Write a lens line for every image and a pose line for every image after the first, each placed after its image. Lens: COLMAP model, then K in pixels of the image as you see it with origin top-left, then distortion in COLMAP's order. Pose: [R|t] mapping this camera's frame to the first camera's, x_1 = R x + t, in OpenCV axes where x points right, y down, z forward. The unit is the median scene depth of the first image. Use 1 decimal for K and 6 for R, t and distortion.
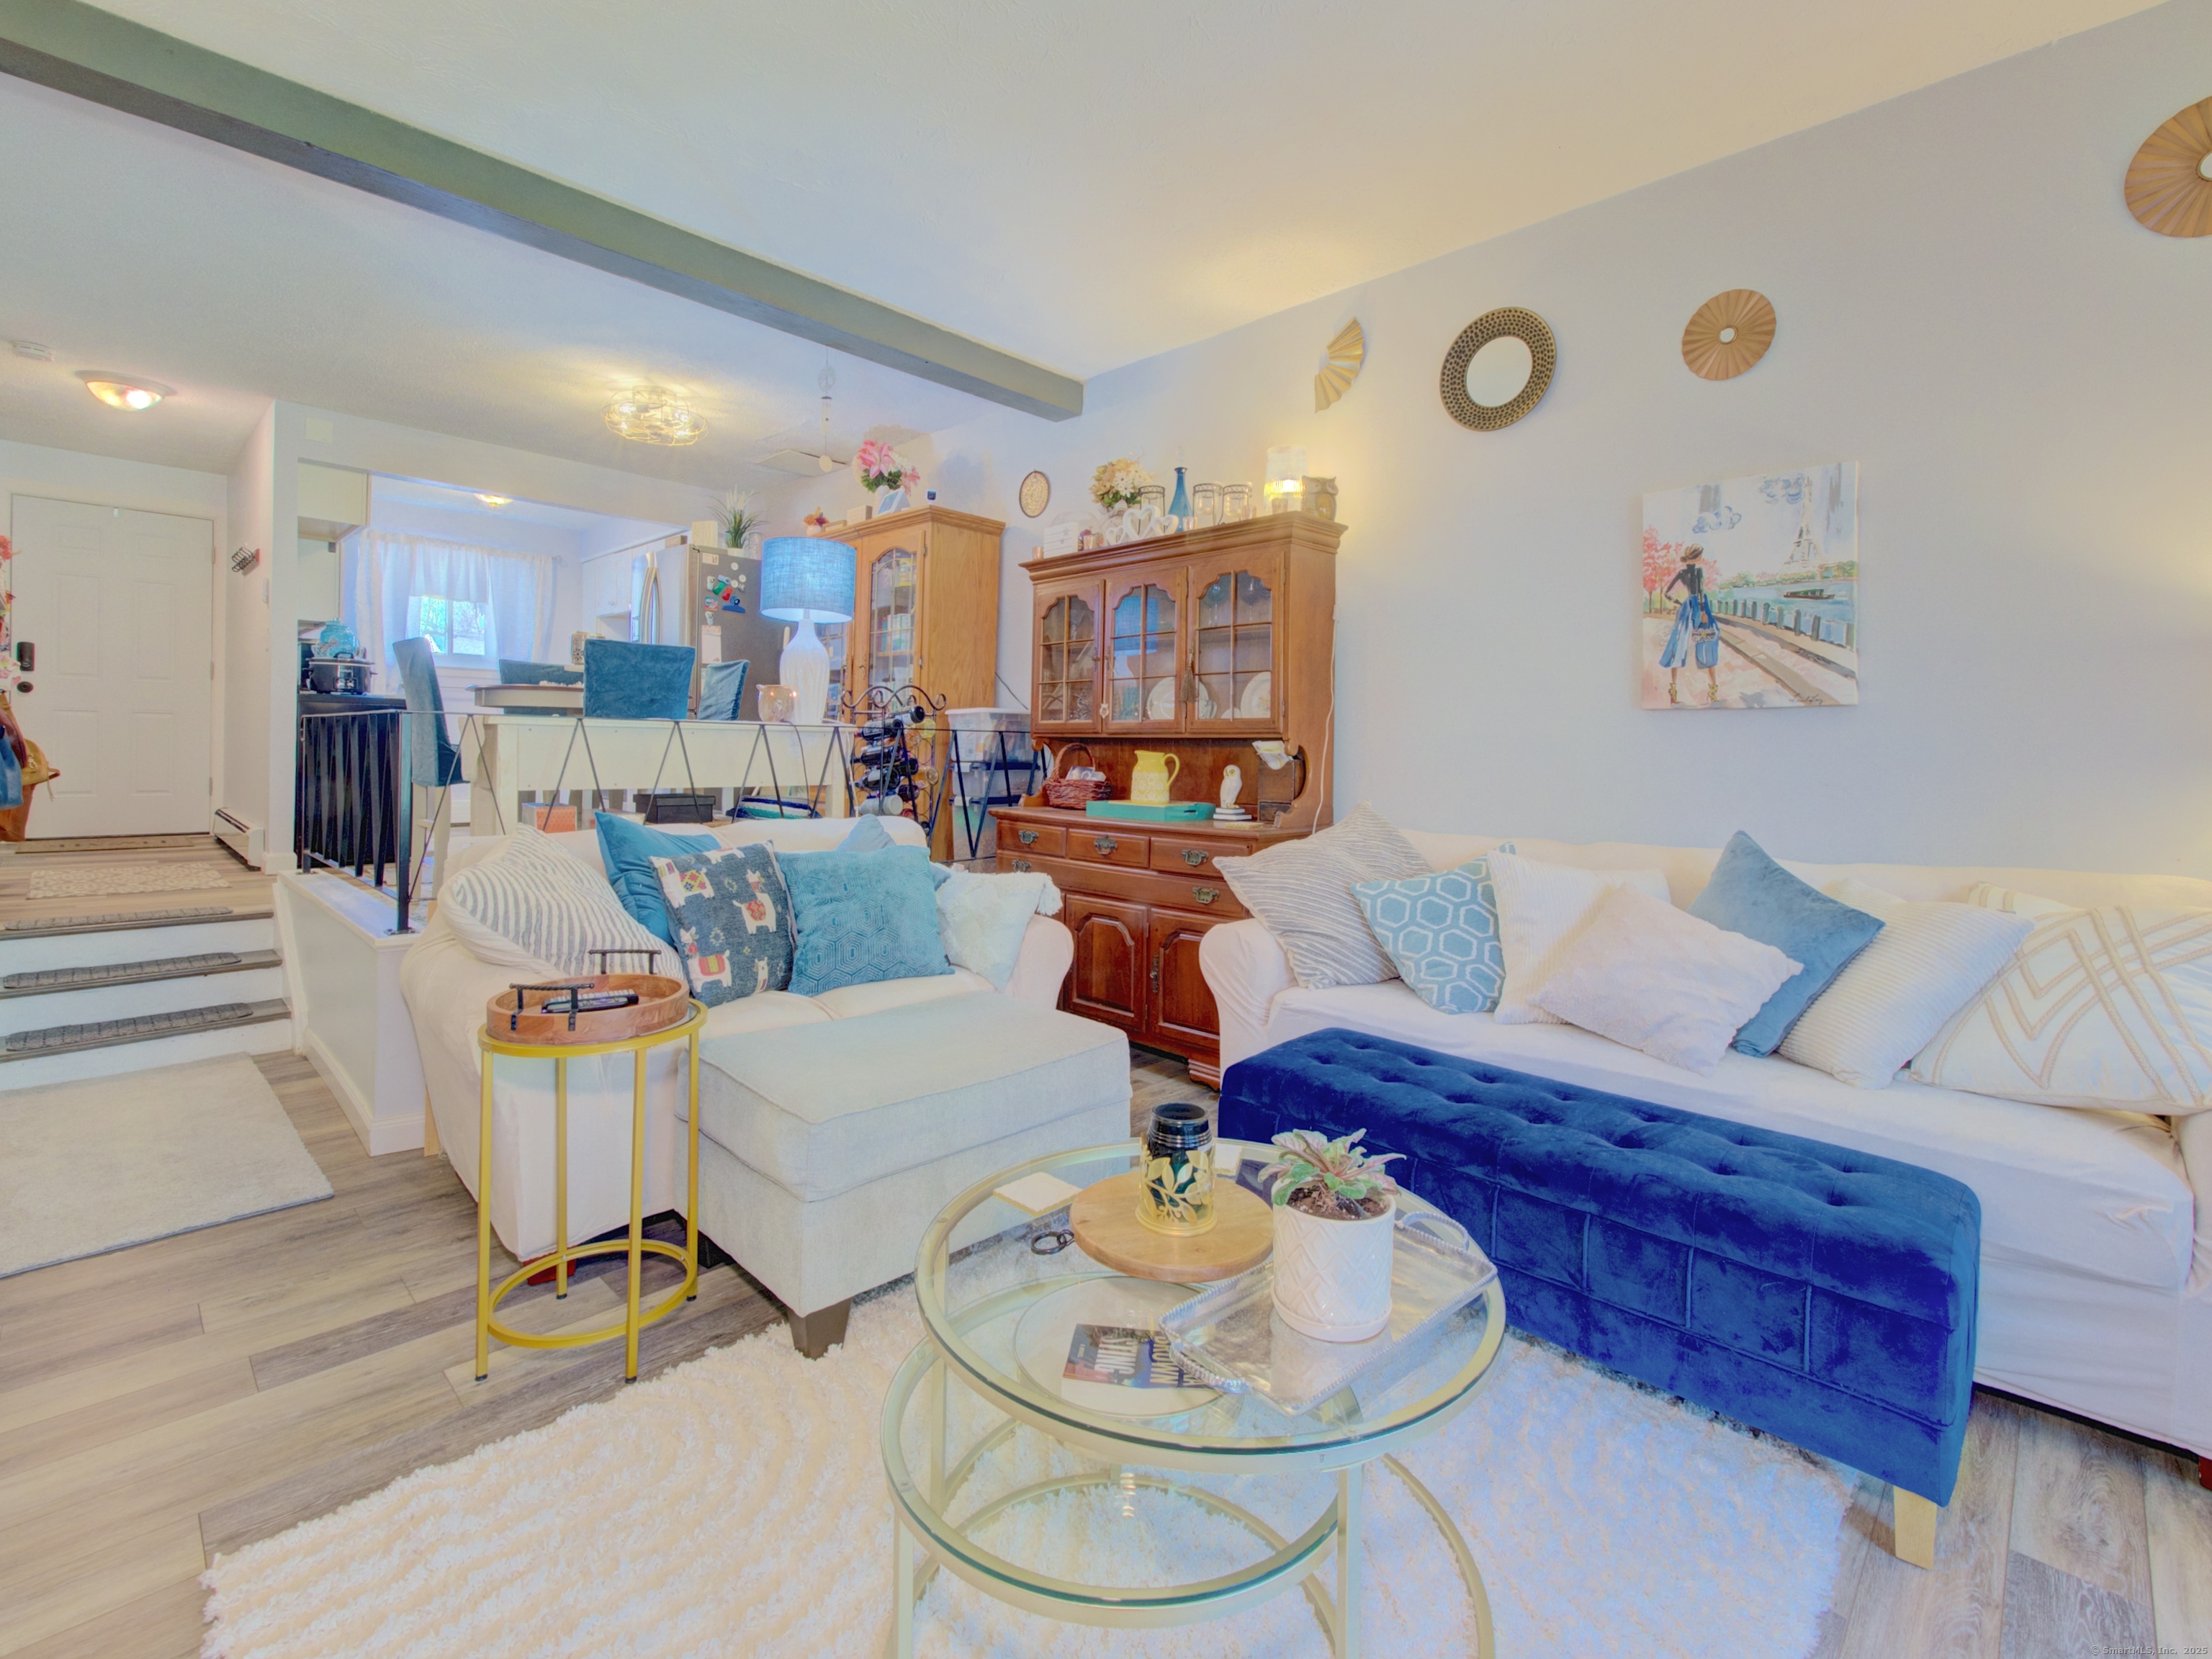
lens RADIAL K [[1011.4, 0, 1112.3], [0, 1011.4, 758.5], [0, 0, 1]] dist [-0.000092, 0.000845]
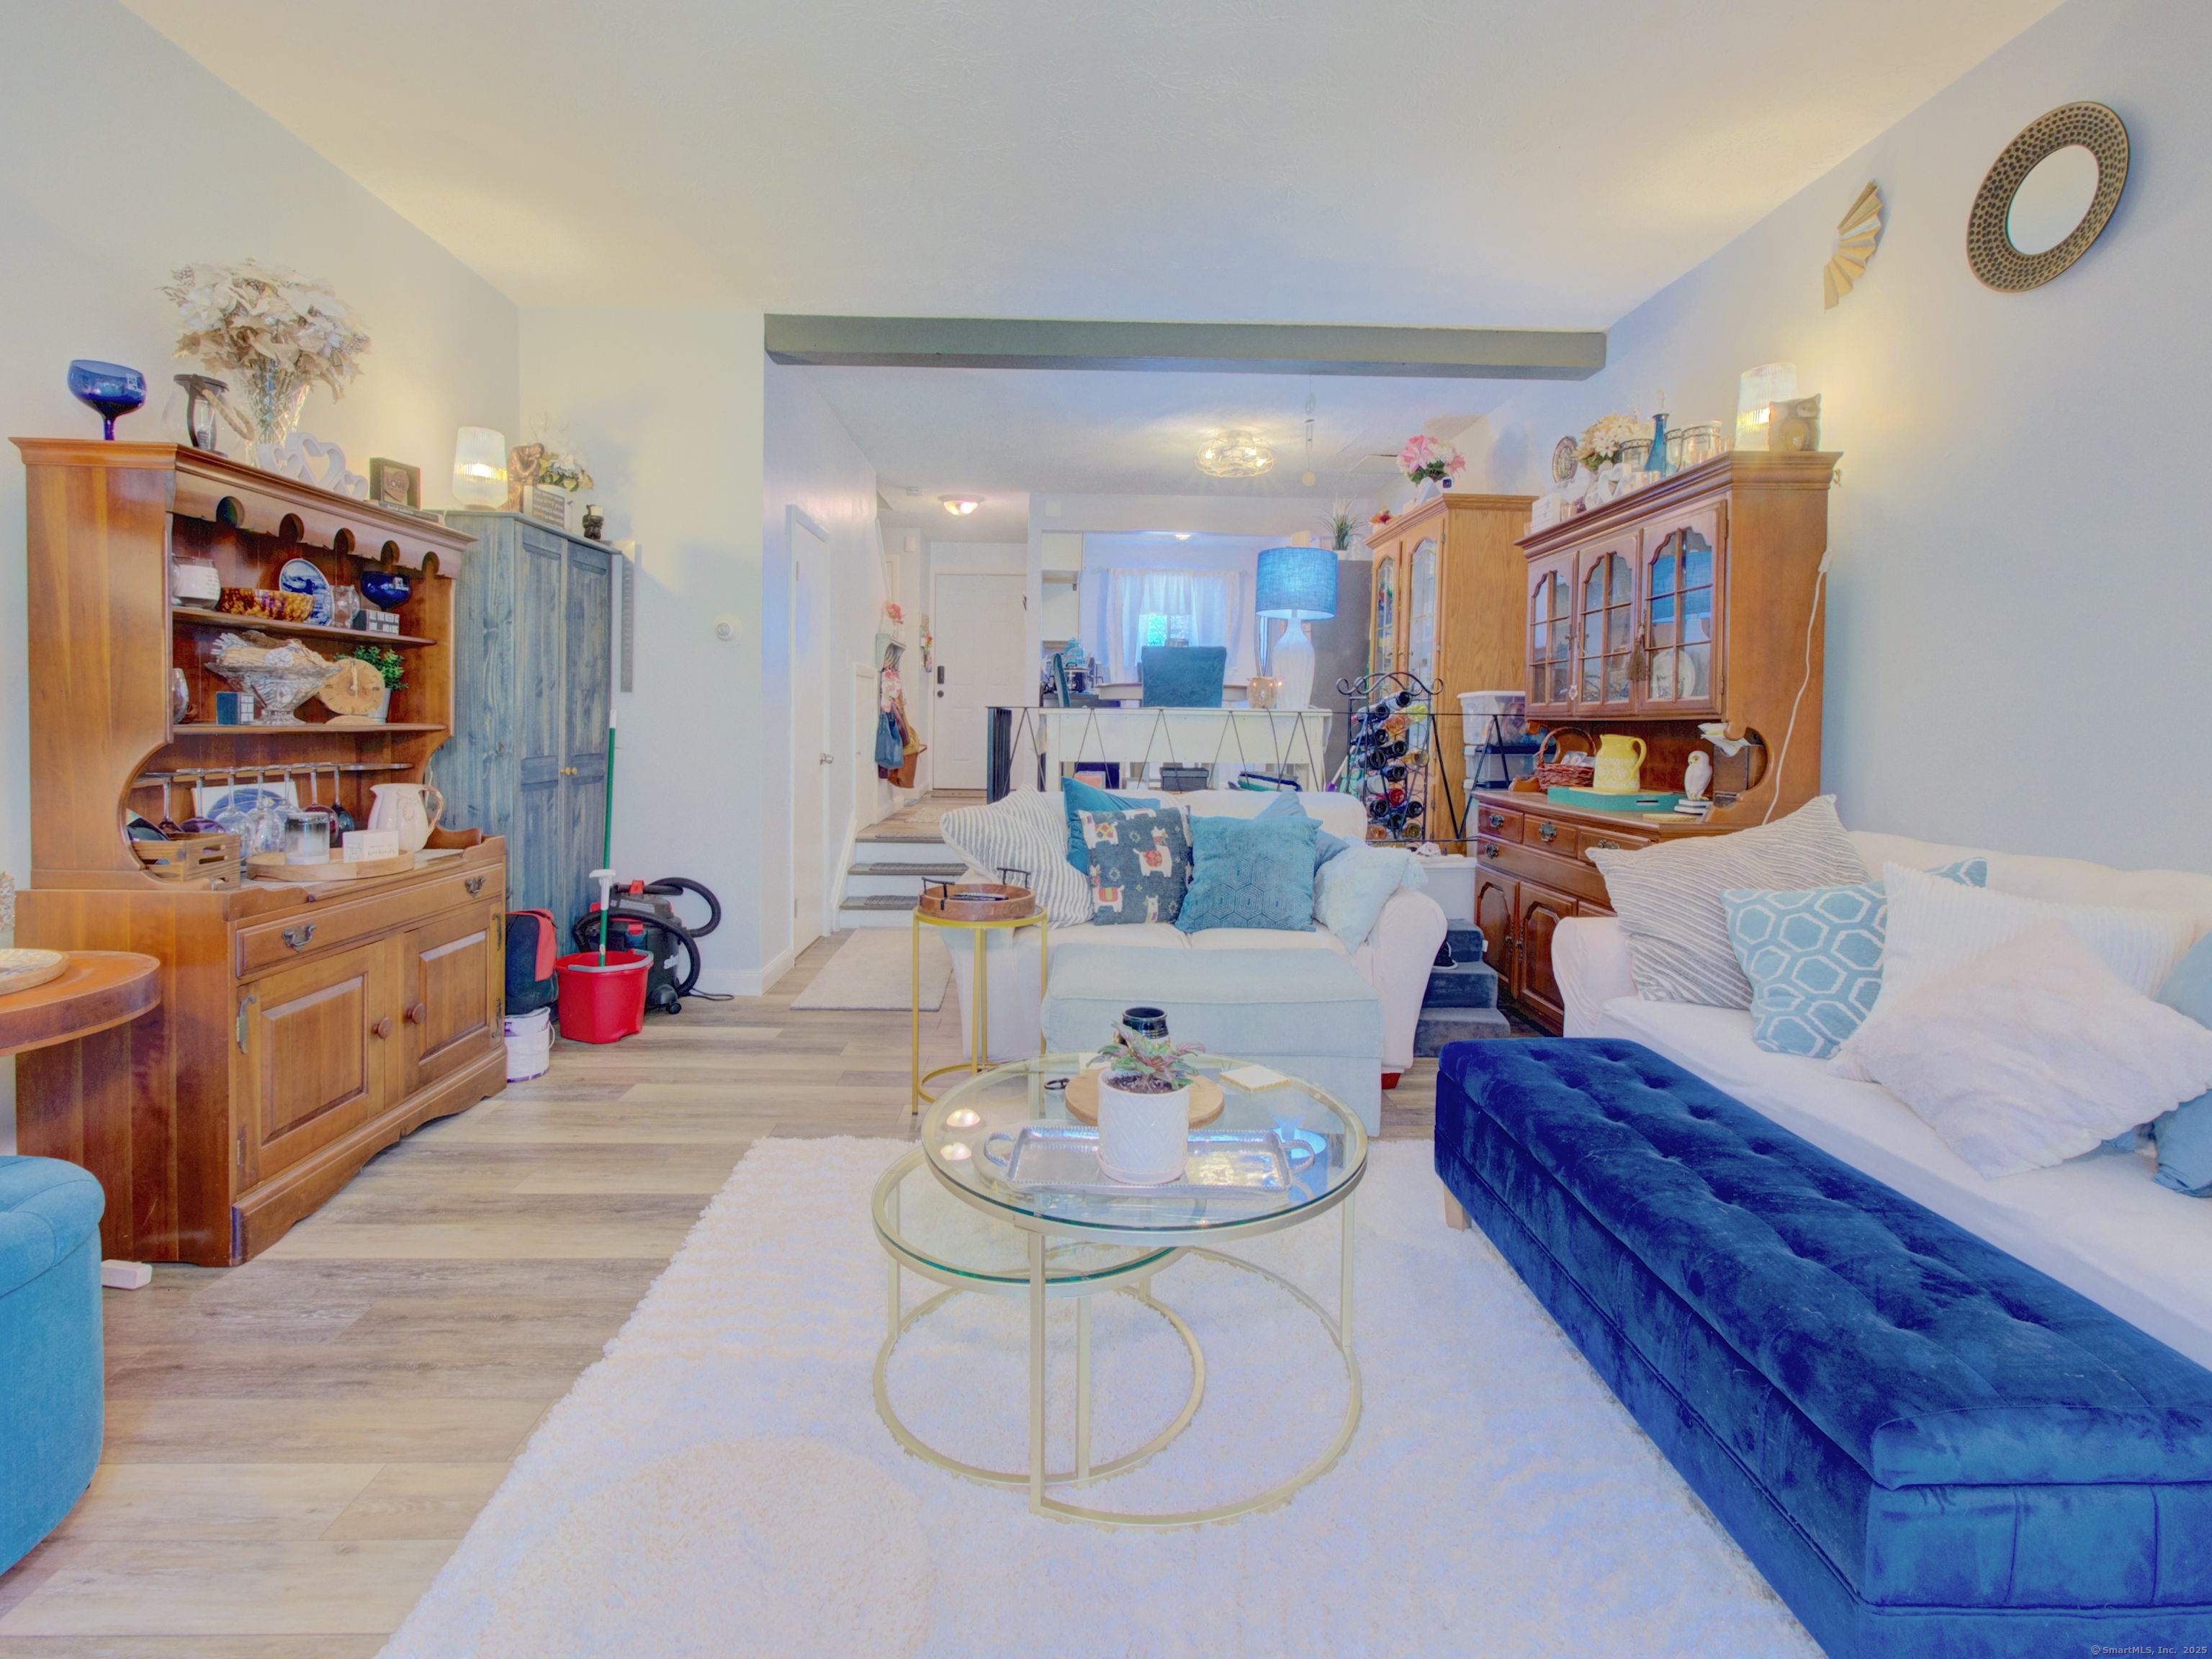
lens RADIAL K [[1029.4, 0, 1086.8], [0, 1029.4, 742.5], [0, 0, 1]] dist [-0.003179, 0.009395]
pose [[0.714487, 0.004942, -0.699631, 0.377219], [-0.003992, 0.999988, 0.002986, -0.000591], [0.699637, 0.000659, 0.714498, 0.003391]]
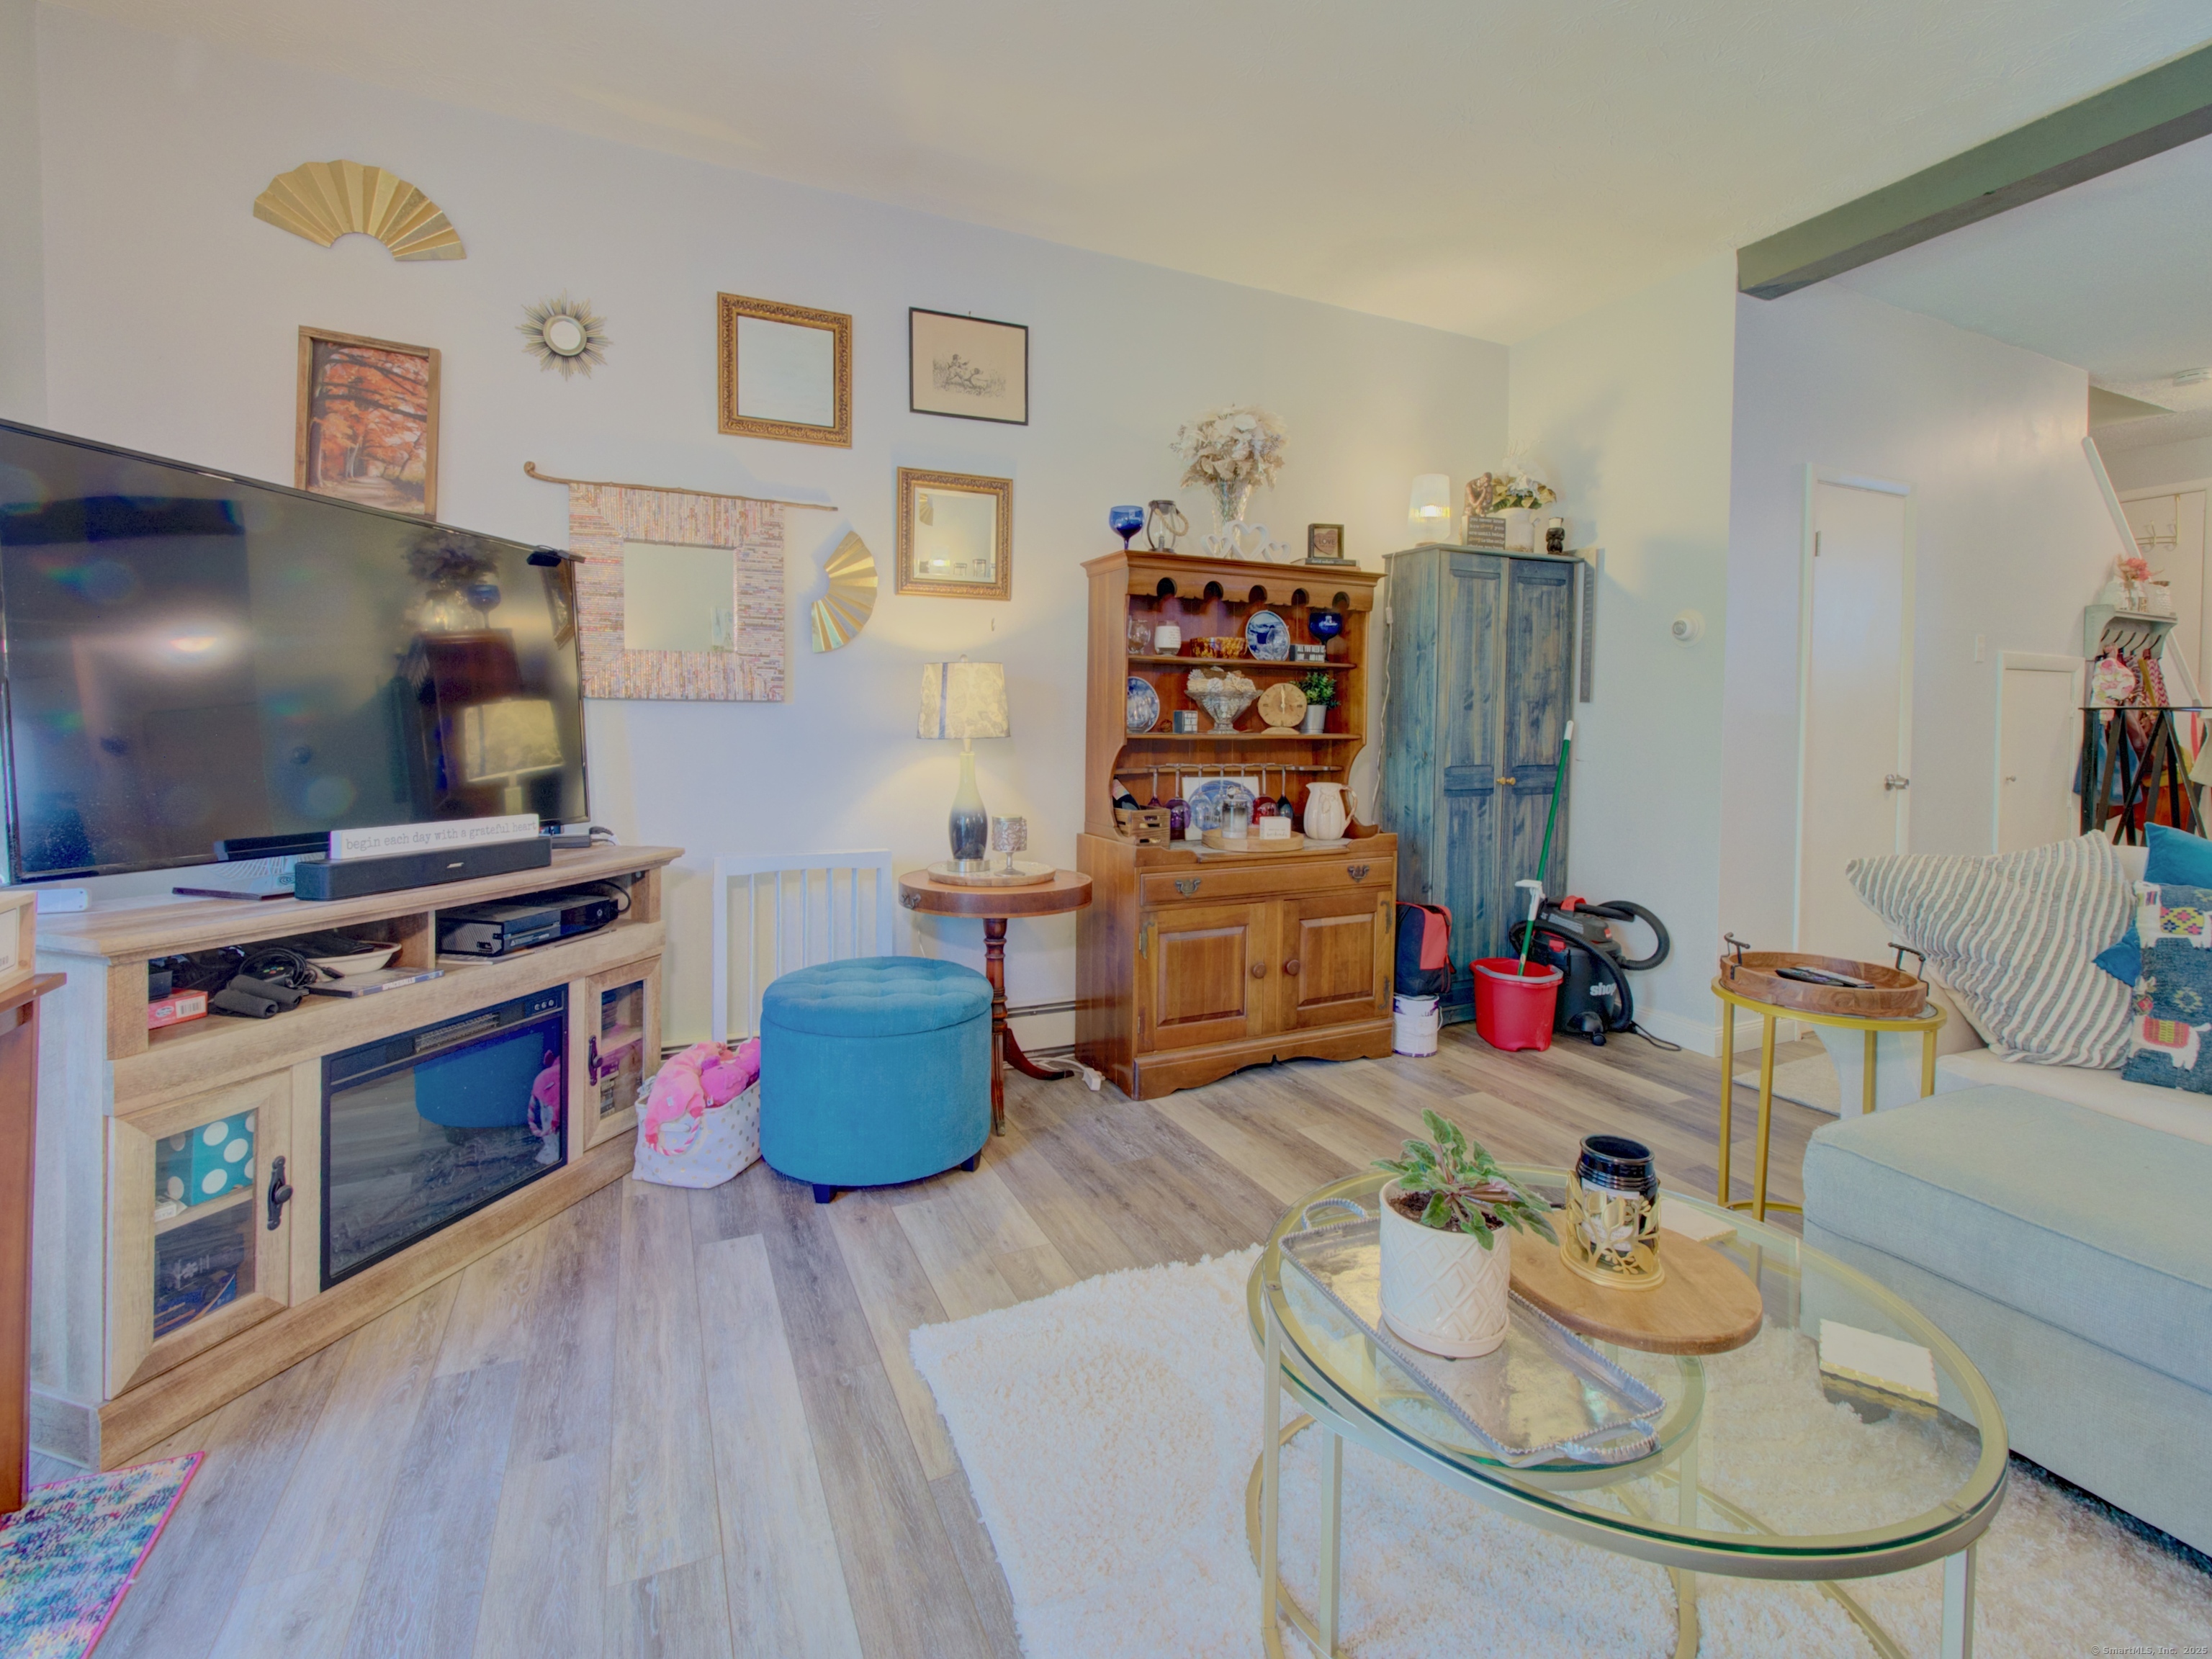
lens RADIAL K [[1029.4, 0, 1086.8], [0, 1029.4, 742.5], [0, 0, 1]] dist [-0.003179, 0.009395]
pose [[-0.368981, -0.007427, -0.929407, 0.439419], [-0.019511, 0.999810, -0.000244, 0.002317], [0.929232, 0.018044, -0.369056, 0.373413]]
